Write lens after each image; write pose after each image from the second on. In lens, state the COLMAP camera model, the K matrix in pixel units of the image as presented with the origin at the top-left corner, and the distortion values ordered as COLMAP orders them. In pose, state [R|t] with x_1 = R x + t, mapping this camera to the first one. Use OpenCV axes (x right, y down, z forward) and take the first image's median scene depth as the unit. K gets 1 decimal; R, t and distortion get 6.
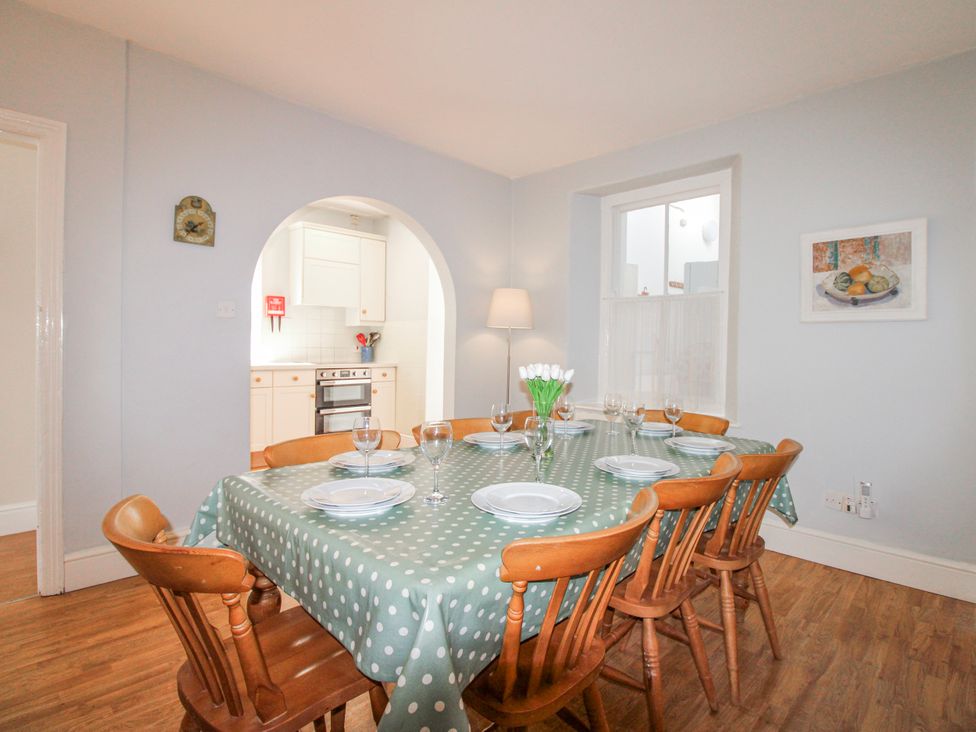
lens RADIAL K [[496.0, 0, 492.5], [0, 496.0, 364.1], [0, 0, 1]] dist [-0.004400, -0.001710]
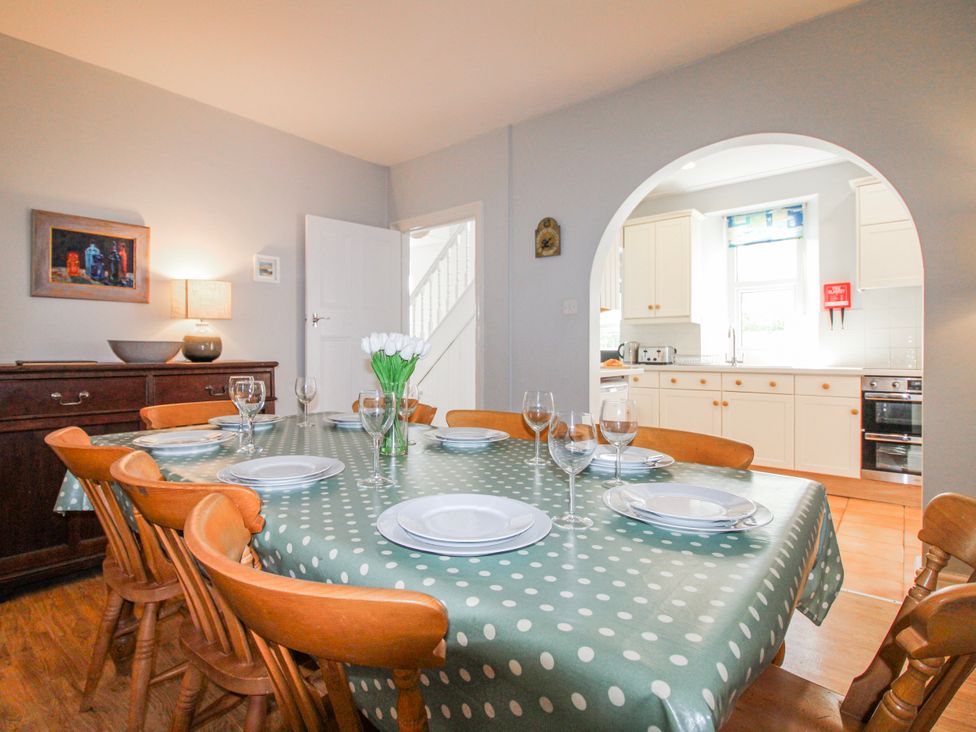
lens RADIAL K [[496.0, 0, 464.1], [0, 496.0, 342.7], [0, 0, 1]] dist [-0.004400, -0.001710]
pose [[0.110690, -0.035181, -0.993232, 0.558046], [-0.038870, 0.998455, -0.039698, 0.024780], [0.993095, 0.043001, 0.109151, 0.644845]]
